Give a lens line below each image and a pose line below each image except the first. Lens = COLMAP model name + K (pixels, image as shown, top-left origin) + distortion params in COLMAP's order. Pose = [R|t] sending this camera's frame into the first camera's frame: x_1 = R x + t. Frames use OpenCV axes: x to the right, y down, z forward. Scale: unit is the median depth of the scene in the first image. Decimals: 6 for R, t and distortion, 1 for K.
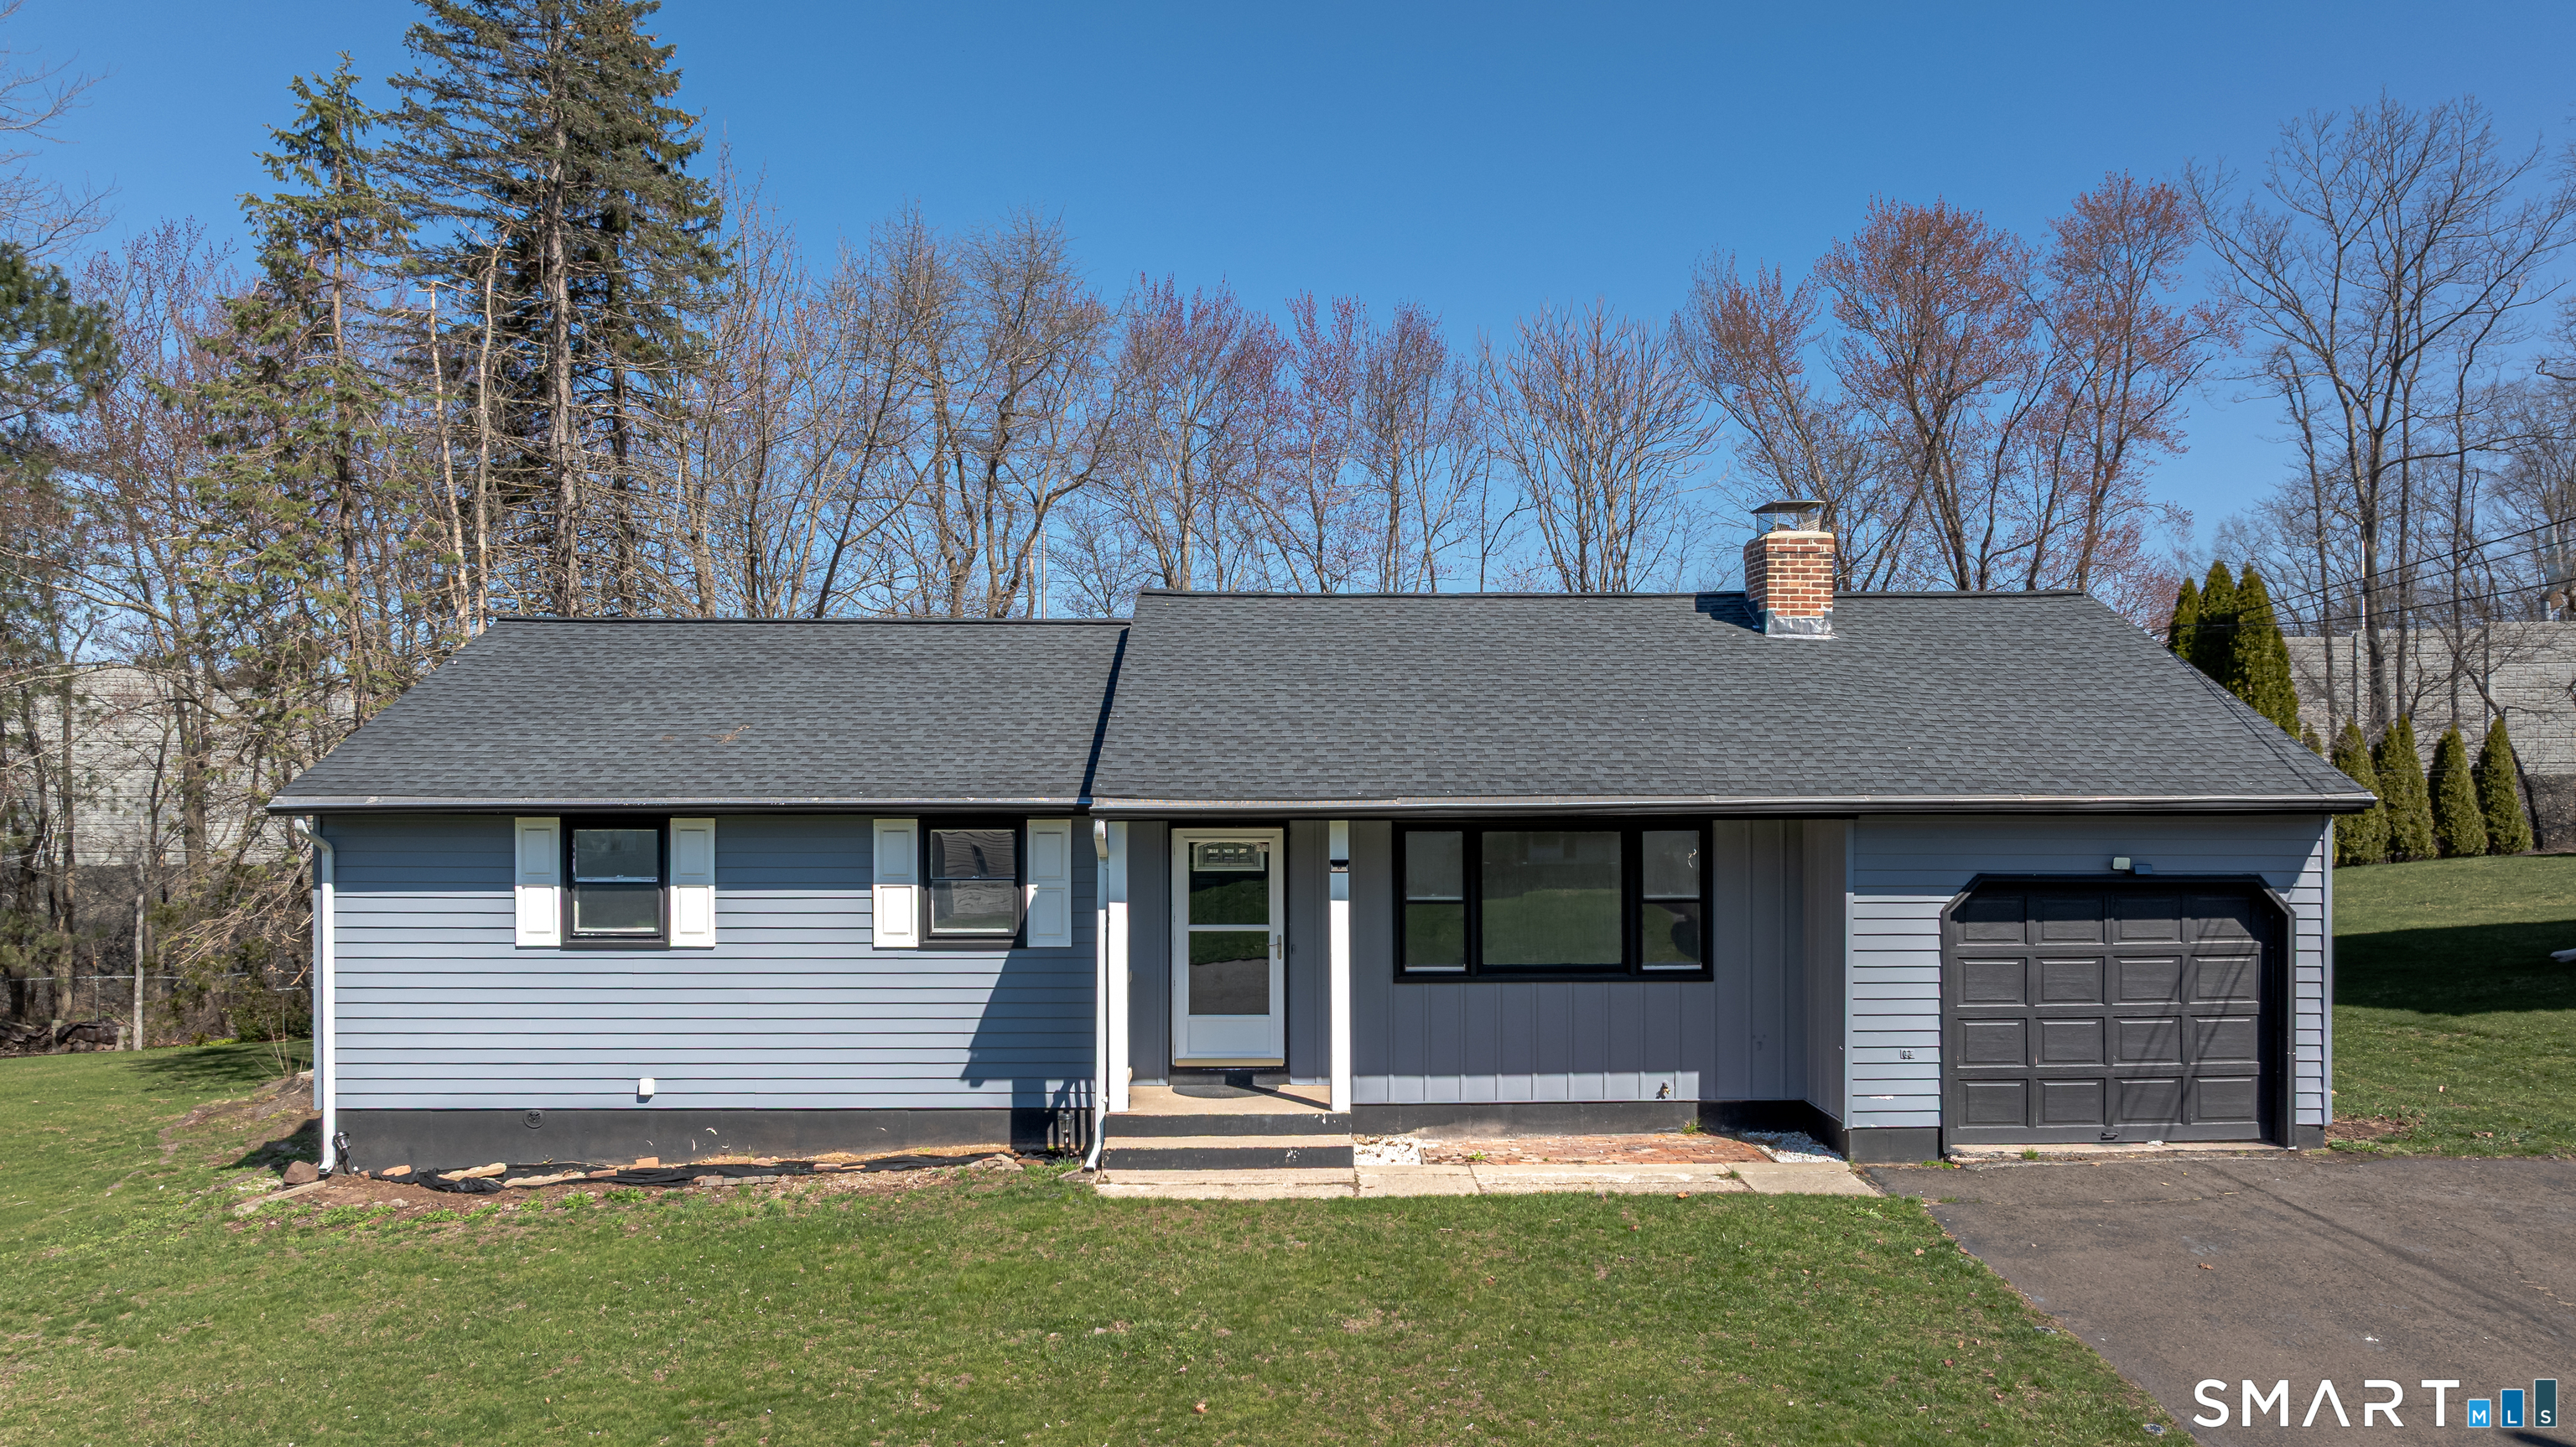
lens RADIAL K [[1772.6, 0, 1288.0], [0, 1772.6, 723.5], [0, 0, 1]] dist [-0.017382, 0.031457]
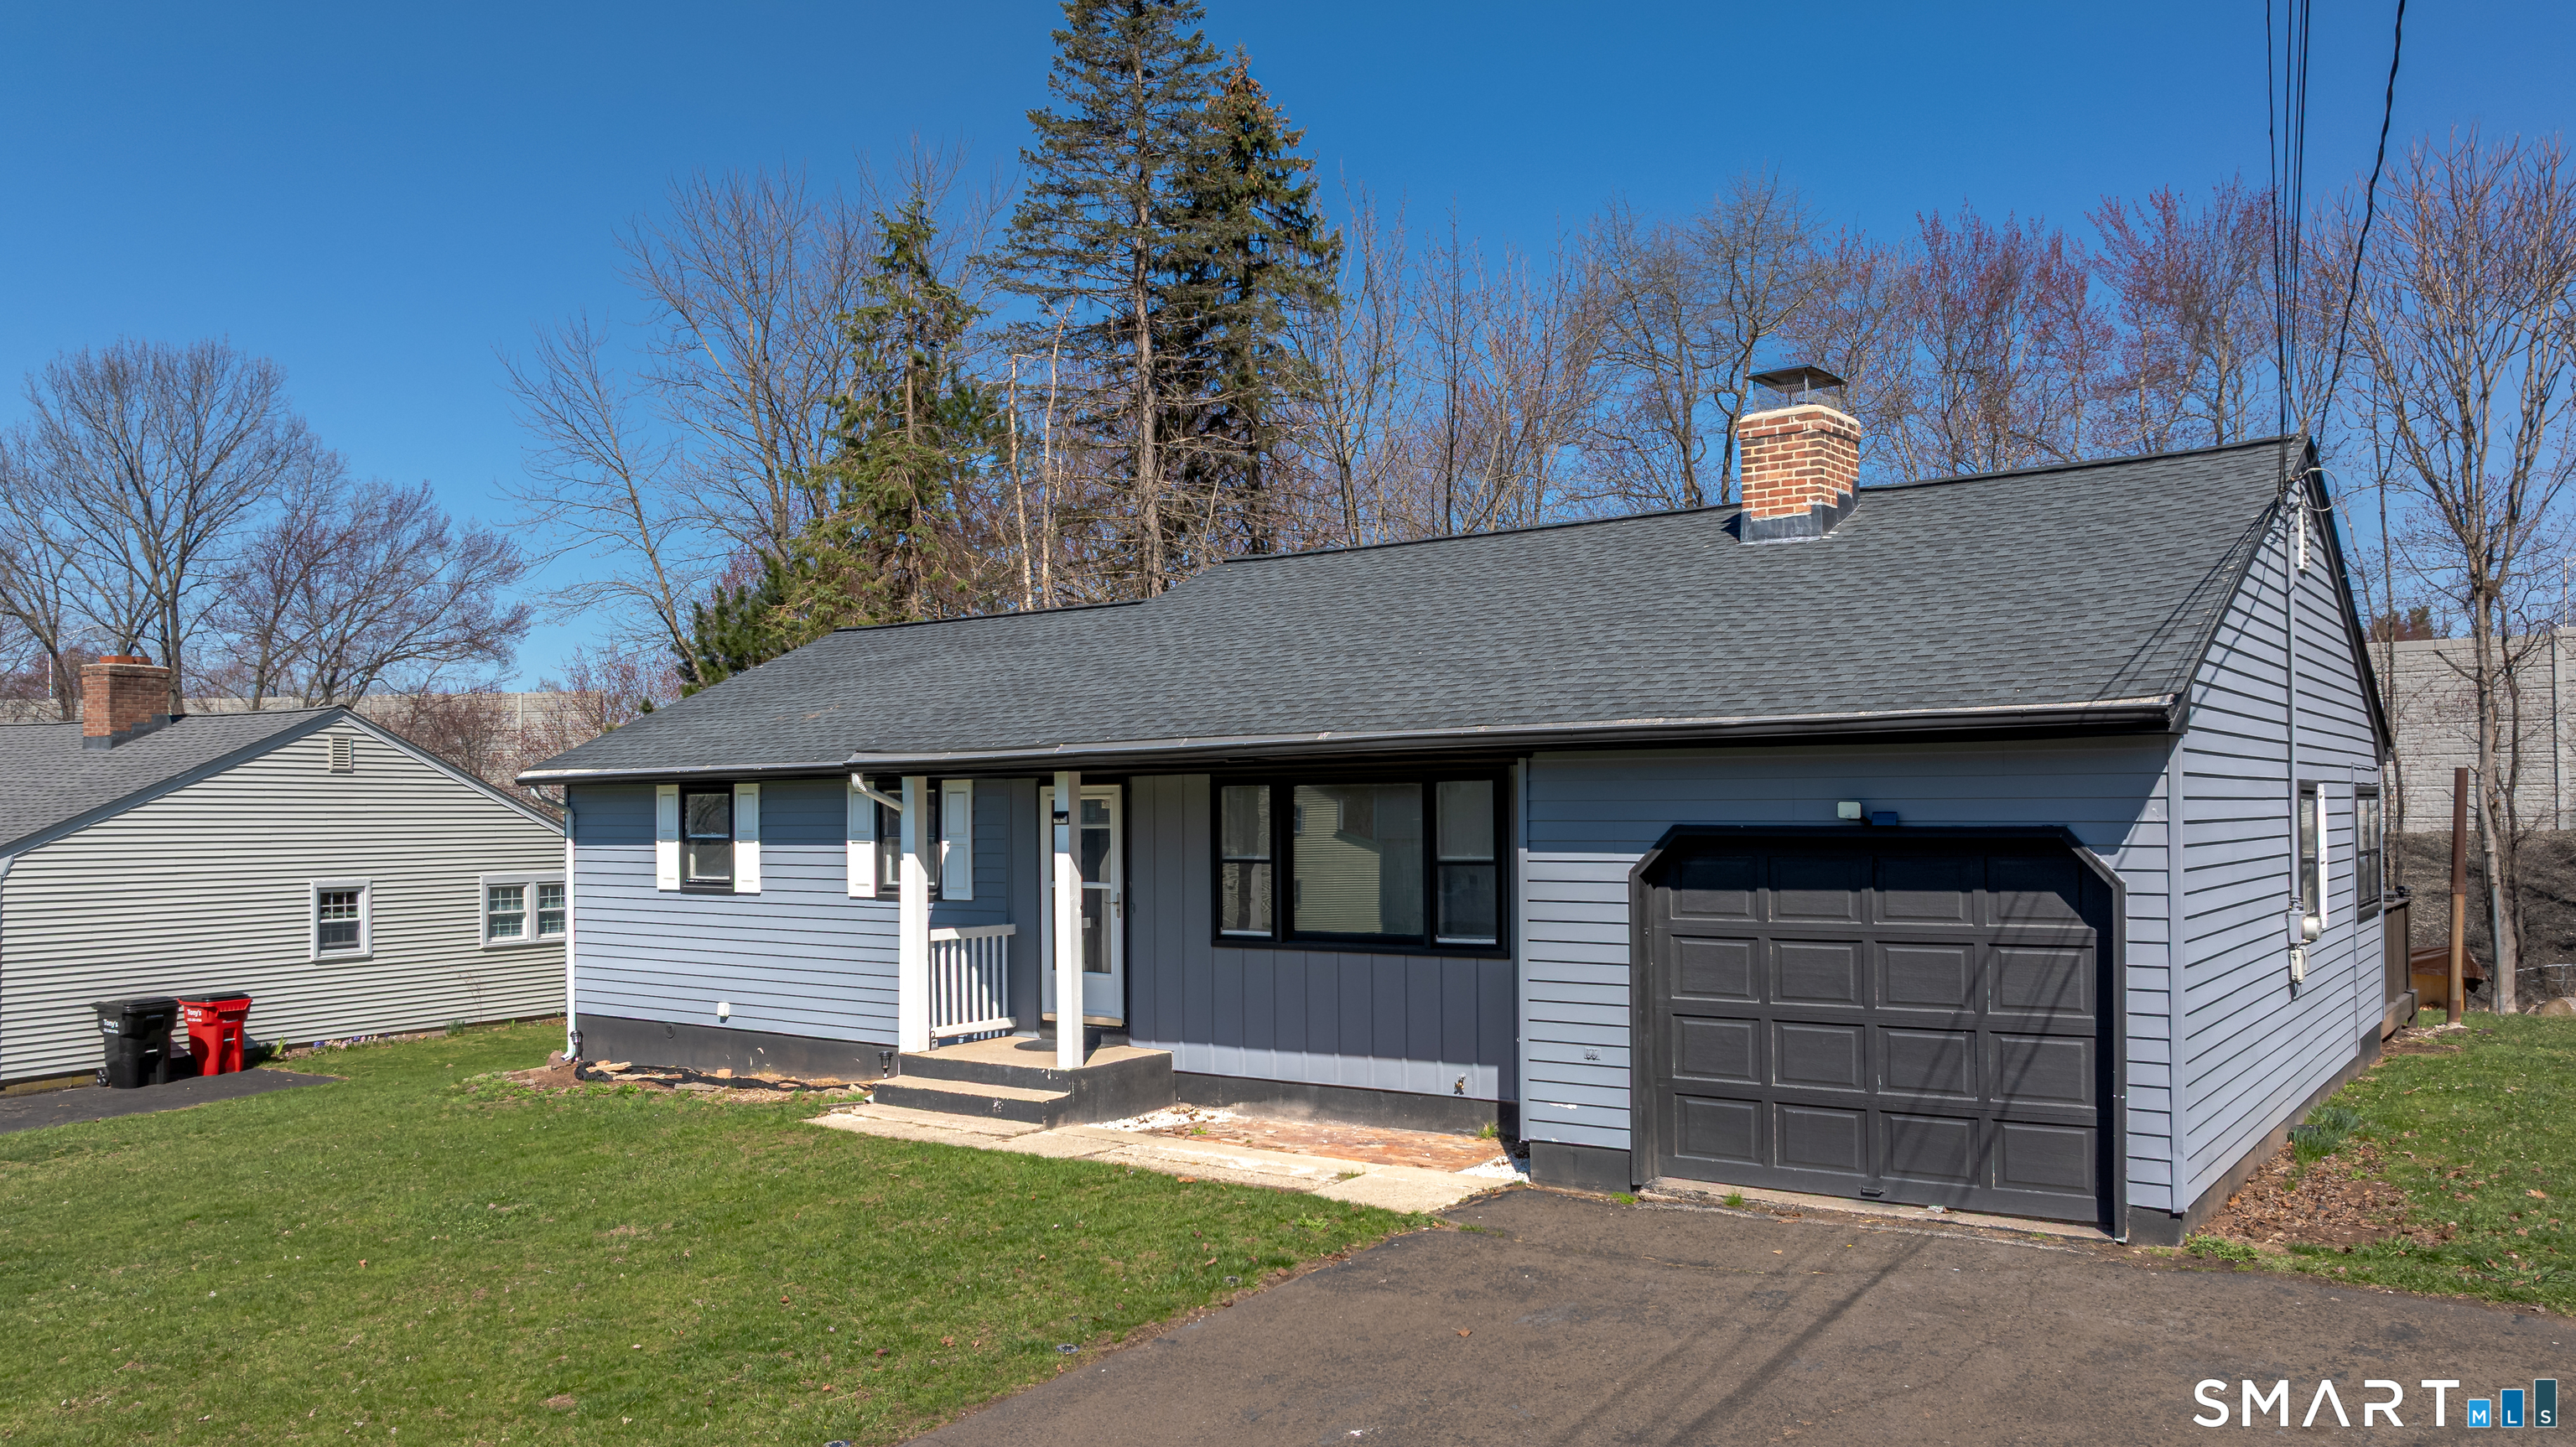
lens RADIAL K [[1786.1, 0, 1288.0], [0, 1786.1, 723.5], [0, 0, 1]] dist [0.002766, 0.000224]
pose [[0.803383, -0.035259, -0.594418, 0.694386], [0.030232, 0.999373, -0.018420, 0.048350], [0.594695, -0.003172, 0.803945, 0.268891]]
